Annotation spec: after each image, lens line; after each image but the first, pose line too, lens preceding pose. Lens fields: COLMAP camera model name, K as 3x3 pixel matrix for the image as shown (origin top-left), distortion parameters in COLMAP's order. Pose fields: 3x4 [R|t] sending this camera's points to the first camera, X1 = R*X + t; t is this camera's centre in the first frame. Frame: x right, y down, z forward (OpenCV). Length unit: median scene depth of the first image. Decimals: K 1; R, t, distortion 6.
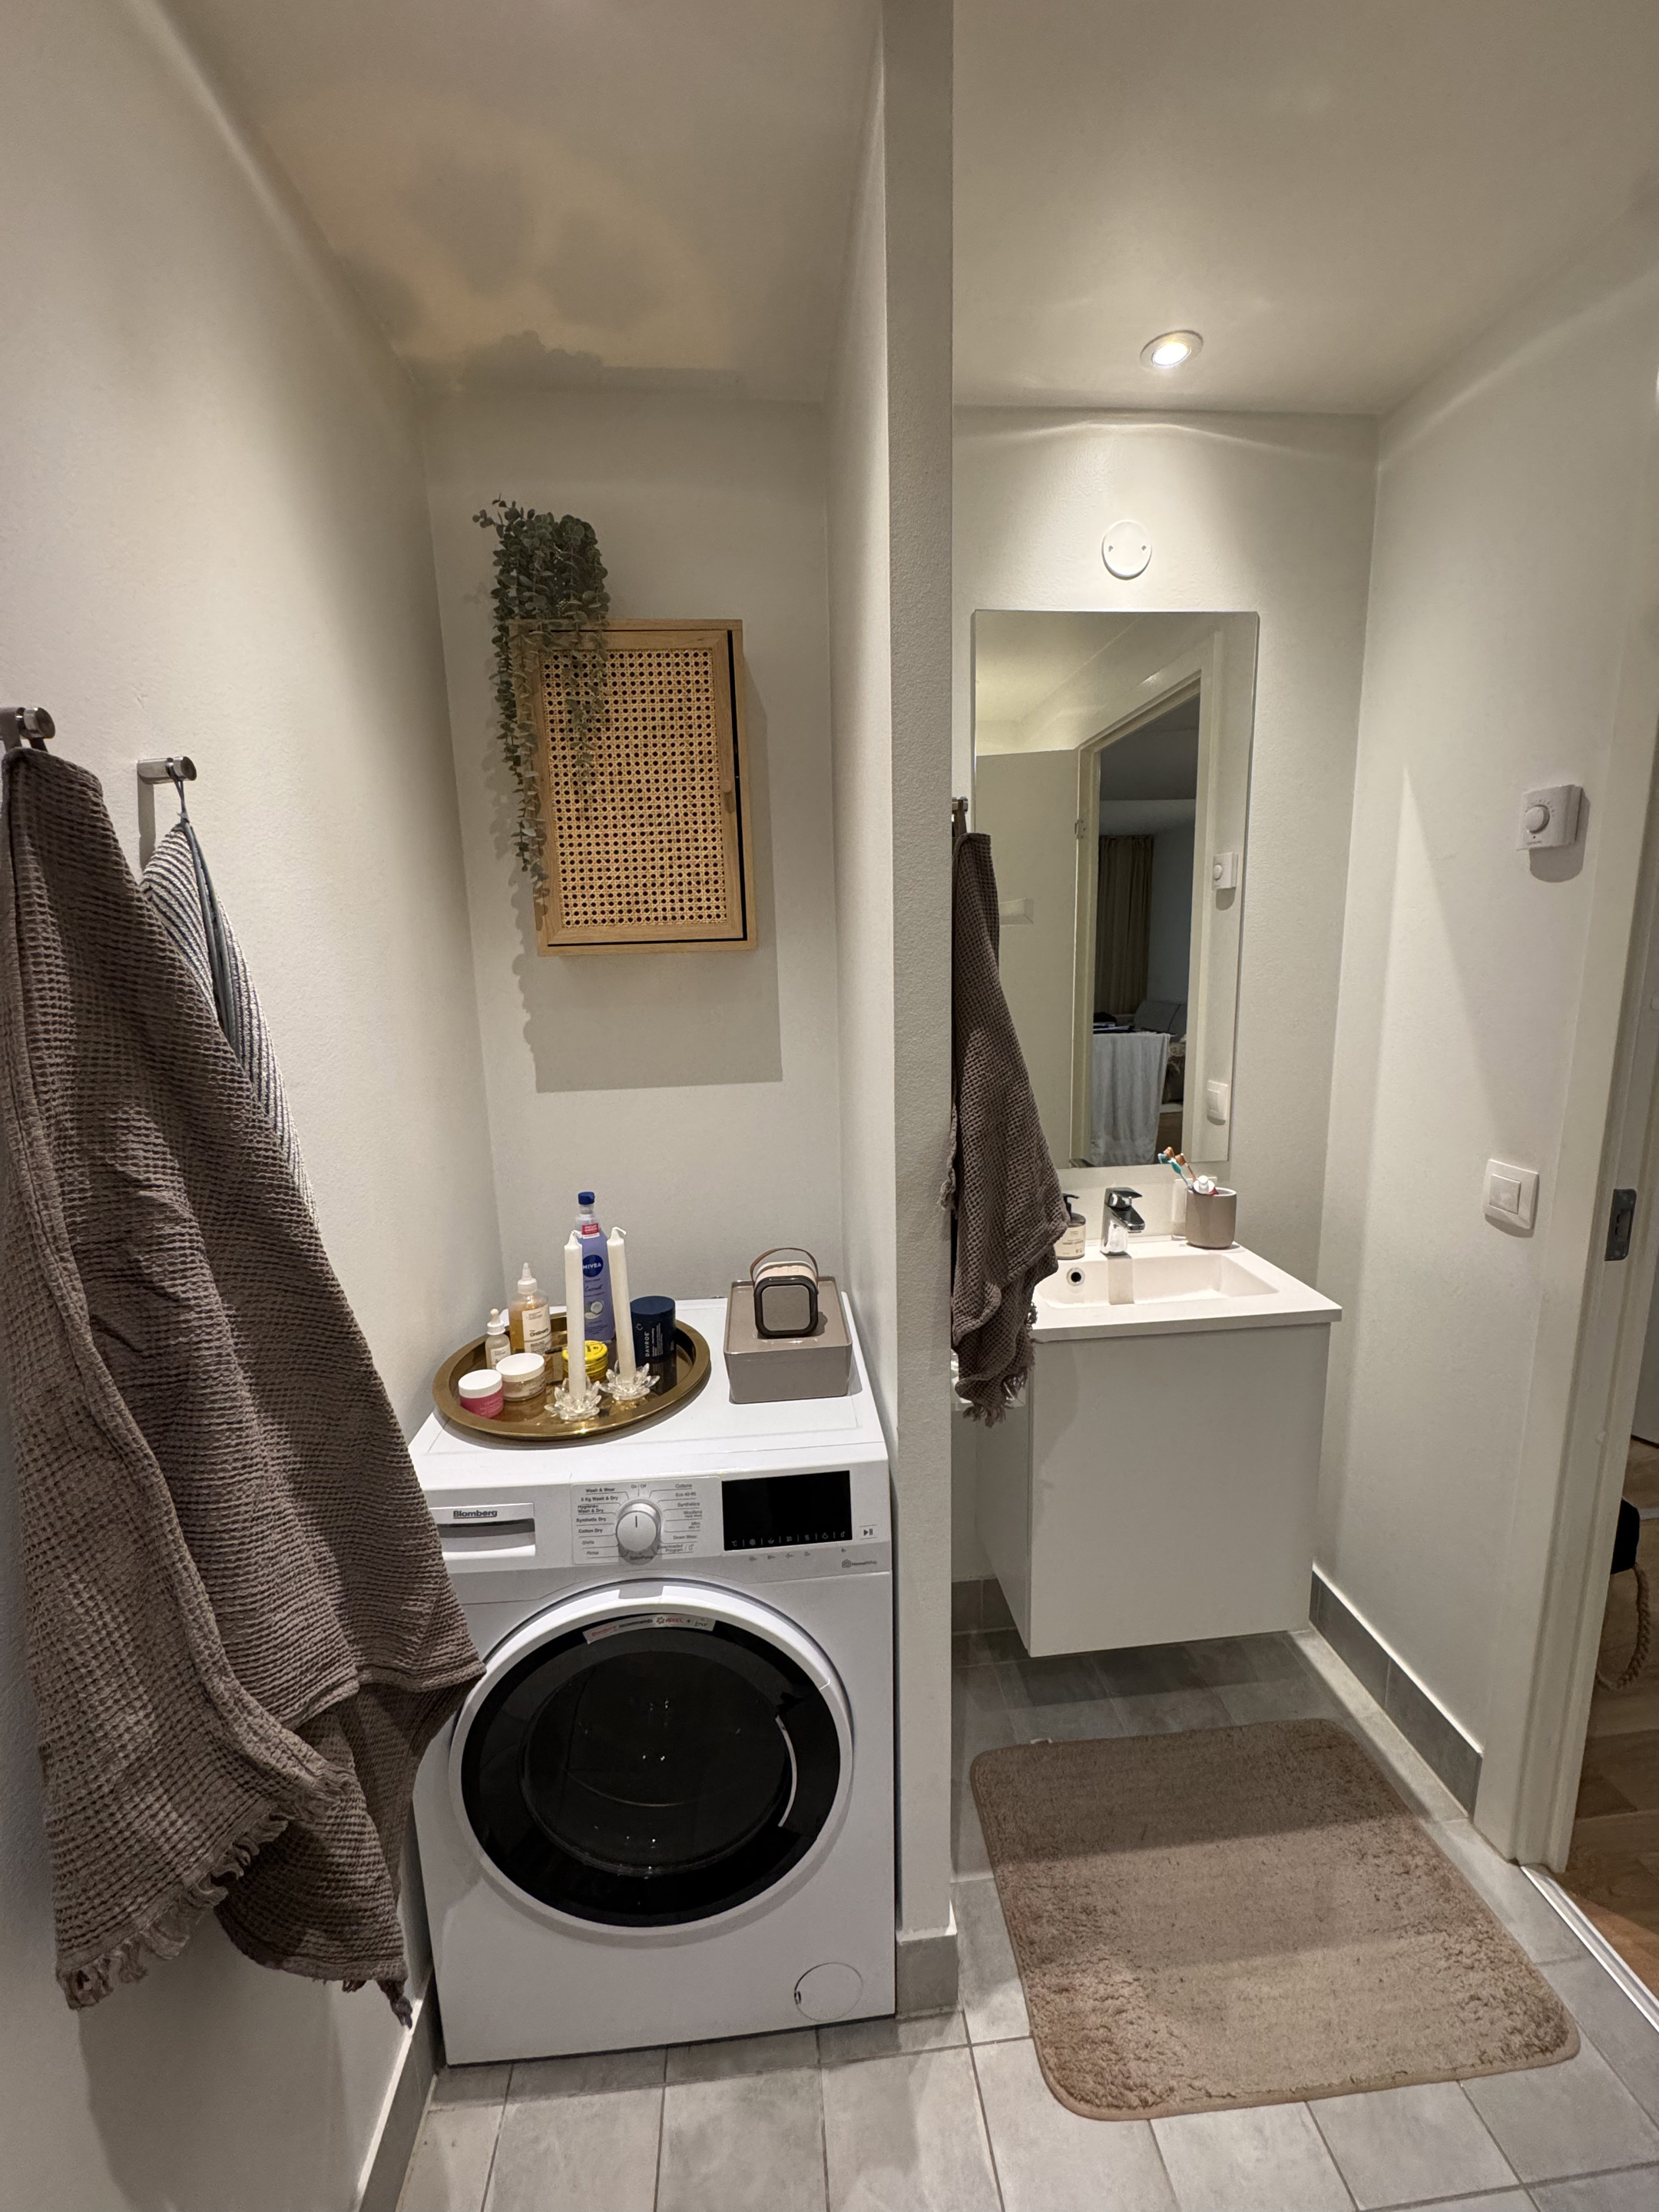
lens RADIAL K [[888.5, 0, 829.5], [0, 888.5, 1106.0], [0, 0, 1]] dist [-0.000330, 0.000128]
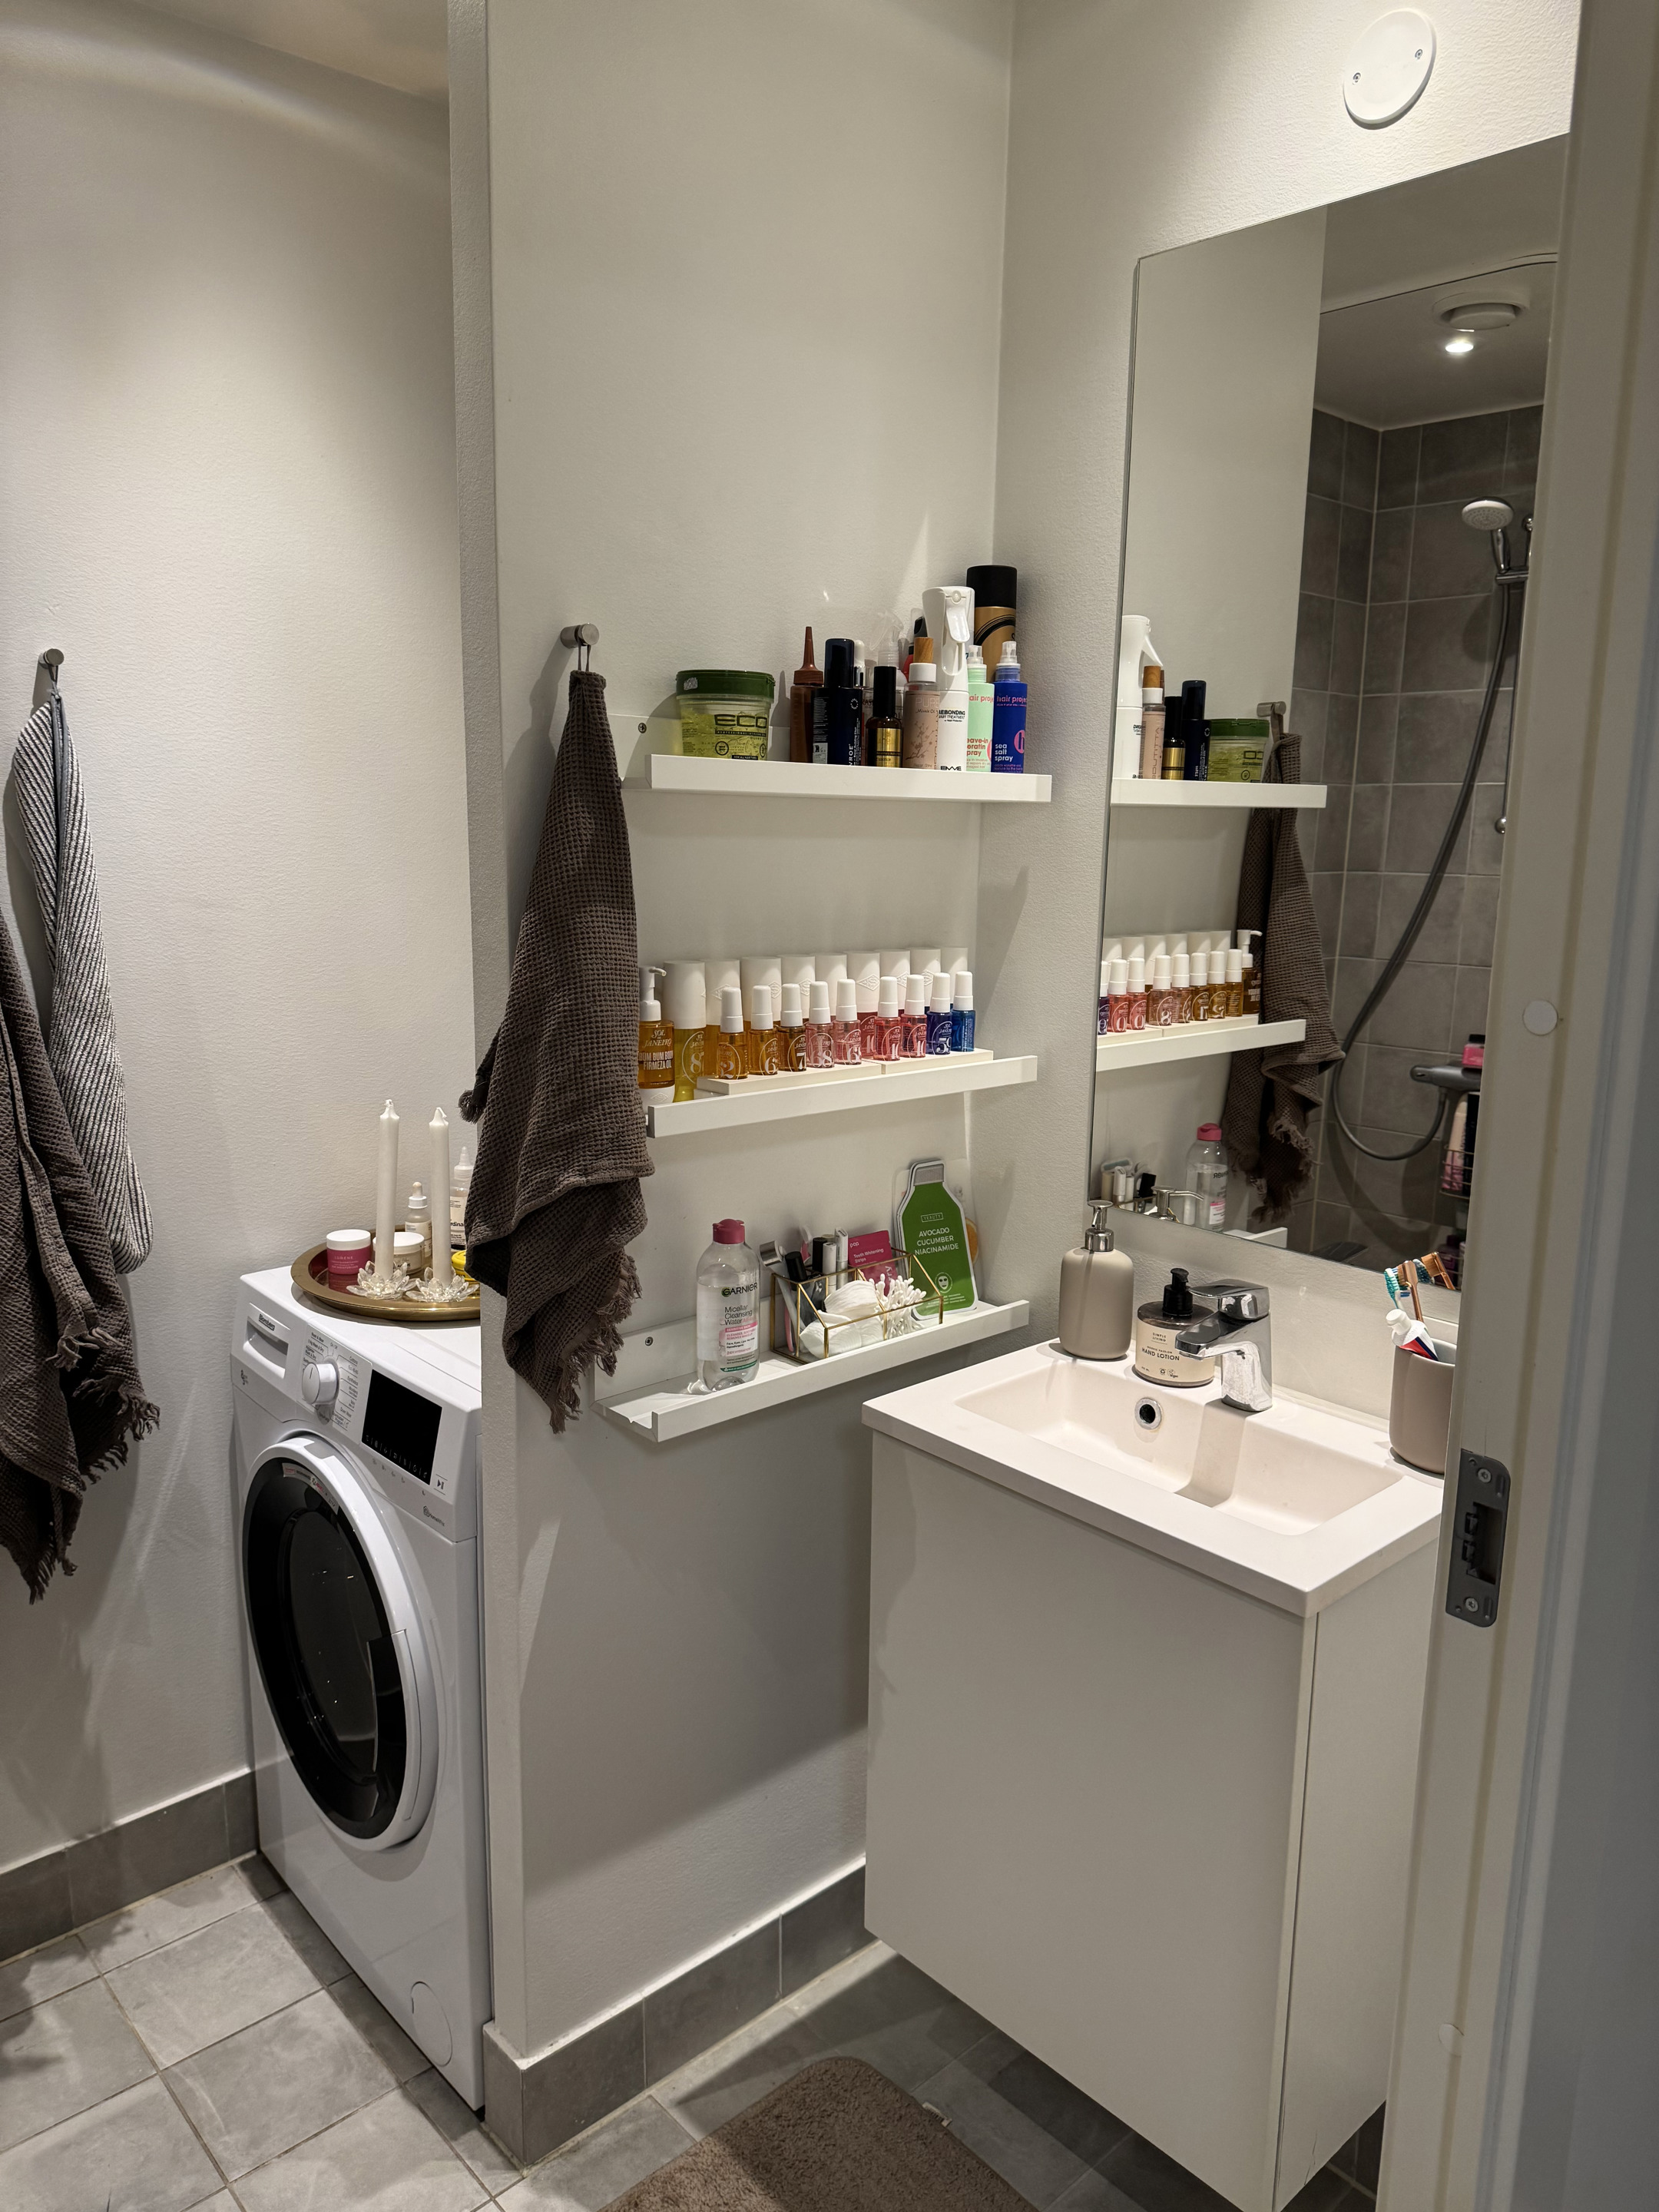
lens RADIAL K [[1560.1, 0, 829.5], [0, 1560.1, 1106.0], [0, 0, 1]] dist [0.008161, -0.014357]
pose [[0.606870, 0.182517, -0.773561, 1.273118], [-0.179526, 0.979601, 0.090290, -0.080844], [0.774260, 0.084080, 0.627257, 0.283301]]
